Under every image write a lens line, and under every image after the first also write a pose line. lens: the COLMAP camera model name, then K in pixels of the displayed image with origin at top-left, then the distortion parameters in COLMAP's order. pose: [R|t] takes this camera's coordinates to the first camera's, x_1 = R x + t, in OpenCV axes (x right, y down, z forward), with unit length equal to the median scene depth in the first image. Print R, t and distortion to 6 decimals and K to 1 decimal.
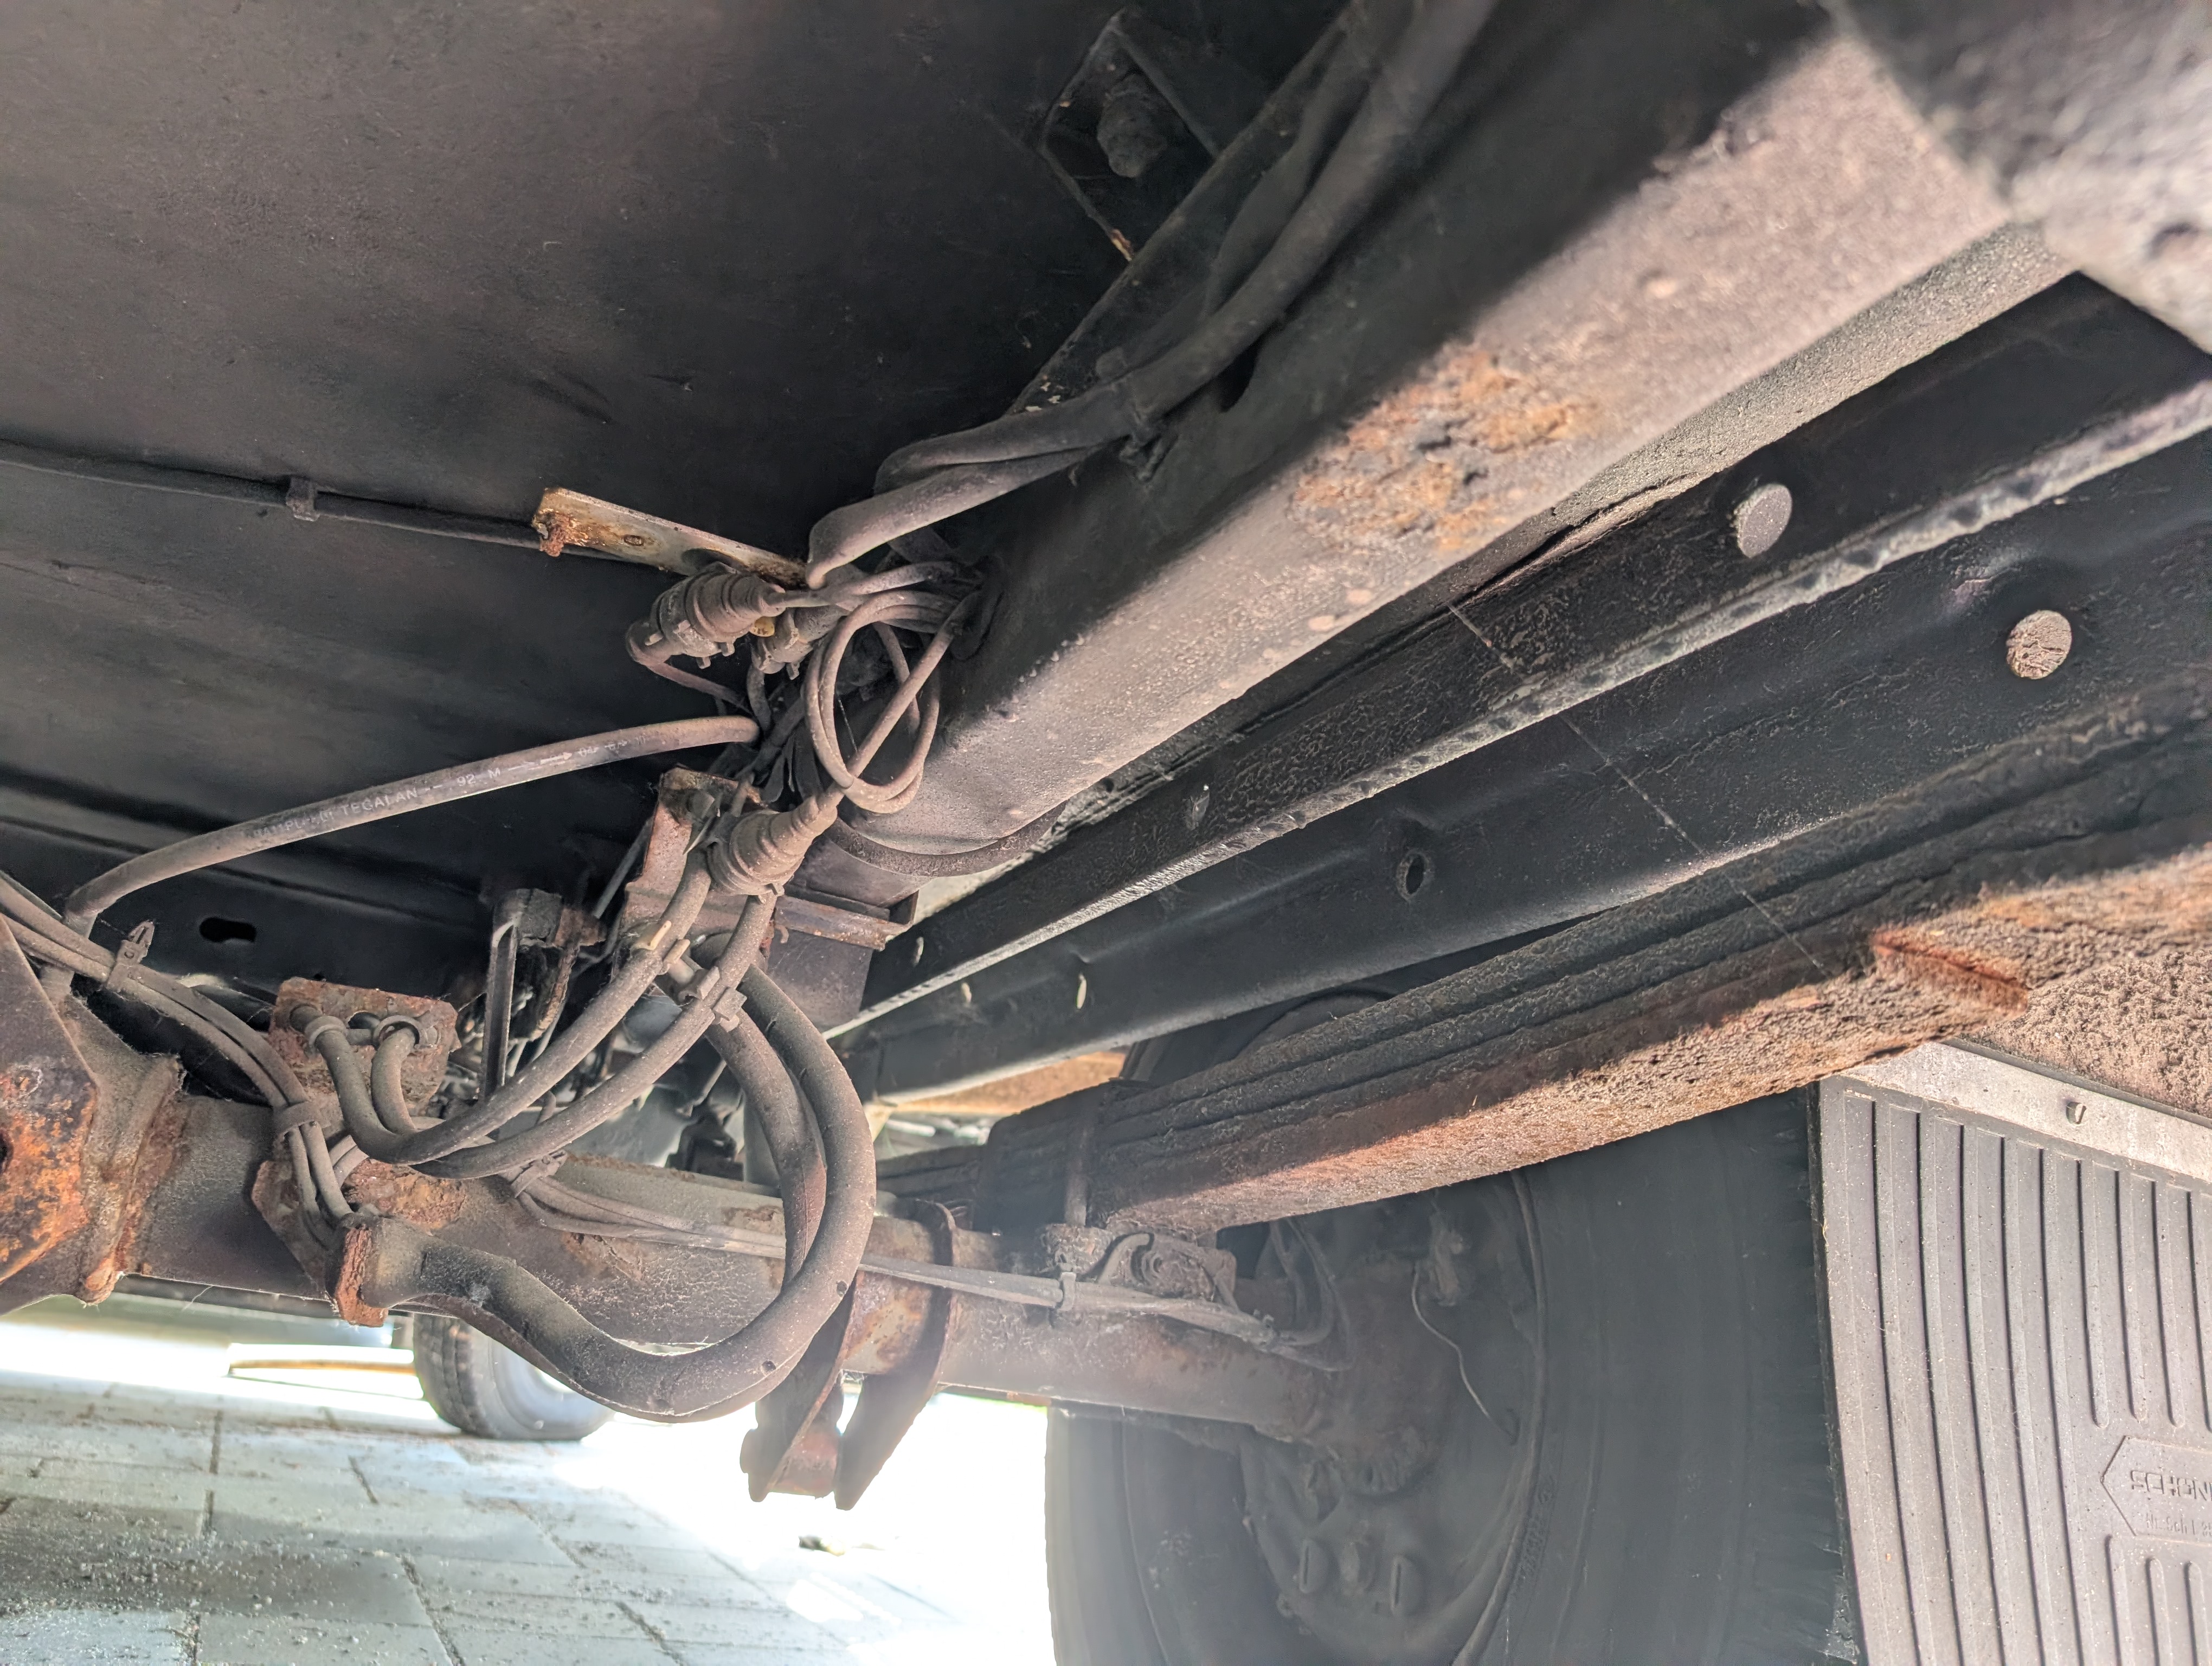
lens RADIAL K [[1591.3, 0, 1096.0], [0, 1591.3, 864.3], [0, 0, 1]] dist [0.015931, -0.018189]
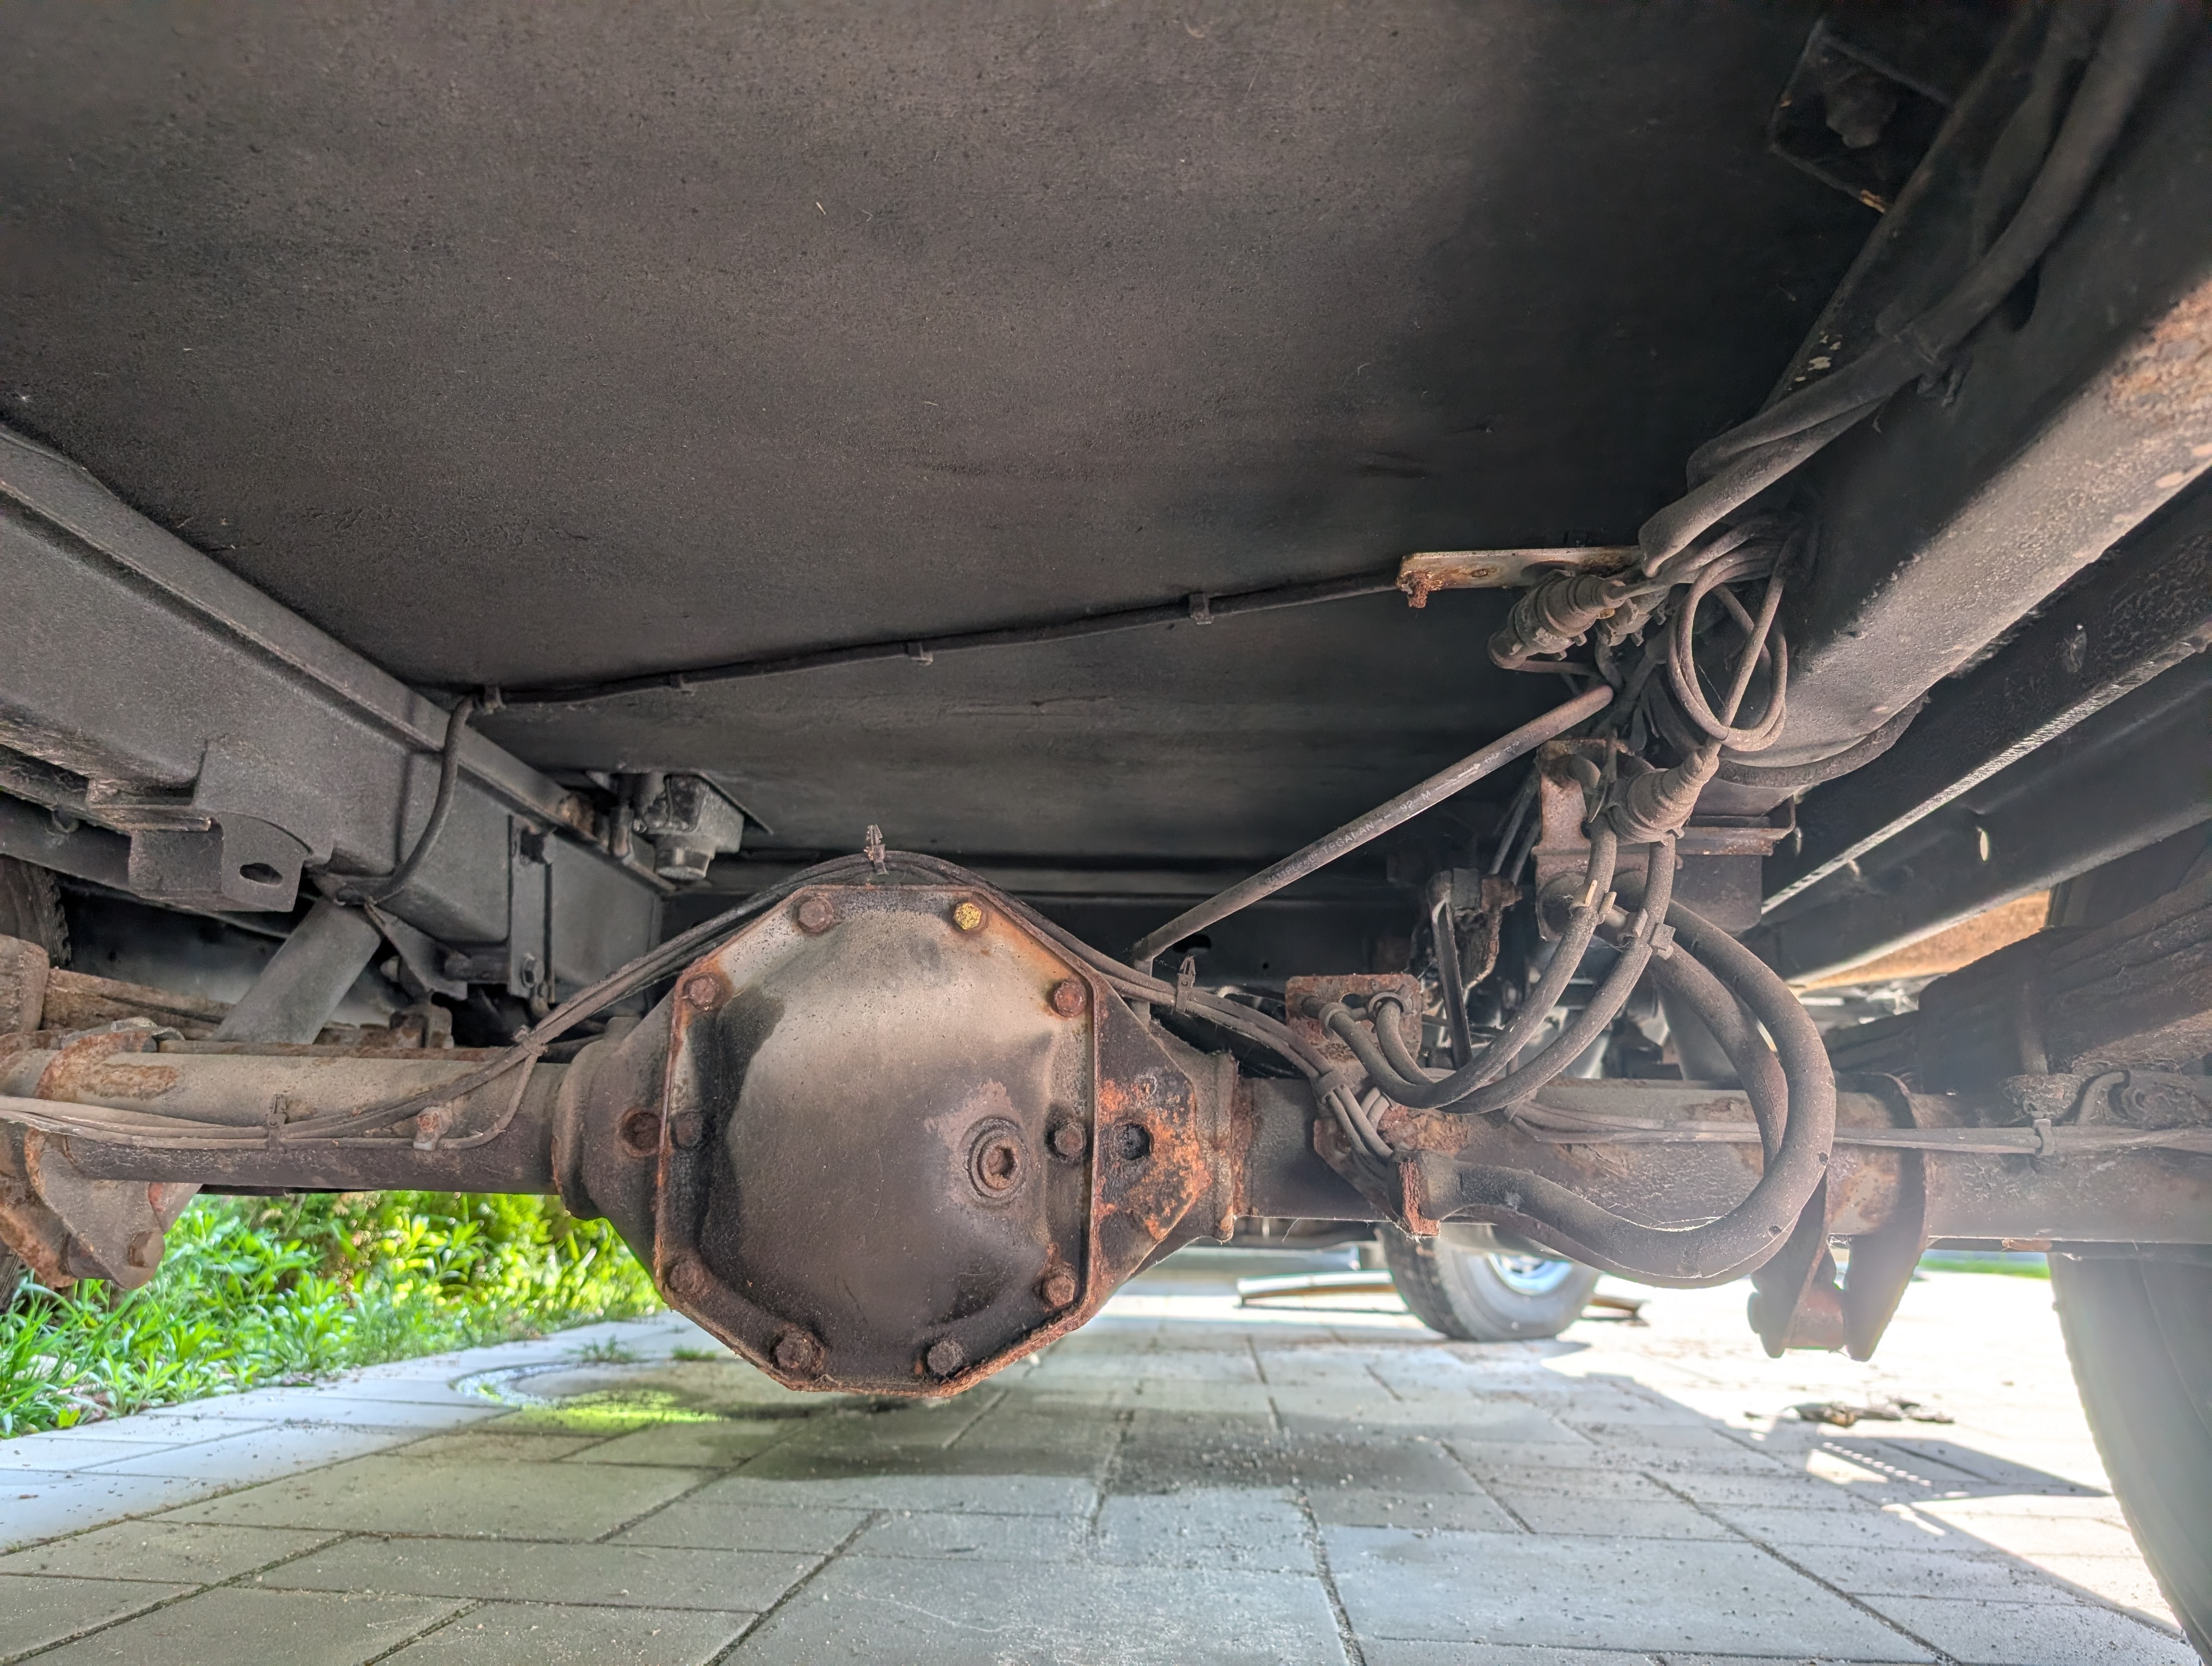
lens RADIAL K [[1591.3, 0, 1096.0], [0, 1591.3, 864.3], [0, 0, 1]] dist [0.015931, -0.018189]
pose [[0.850254, -0.216113, -0.479961, -0.006190], [0.241267, 0.970412, -0.009544, -0.044765], [0.467823, -0.107684, 0.877238, -0.188152]]
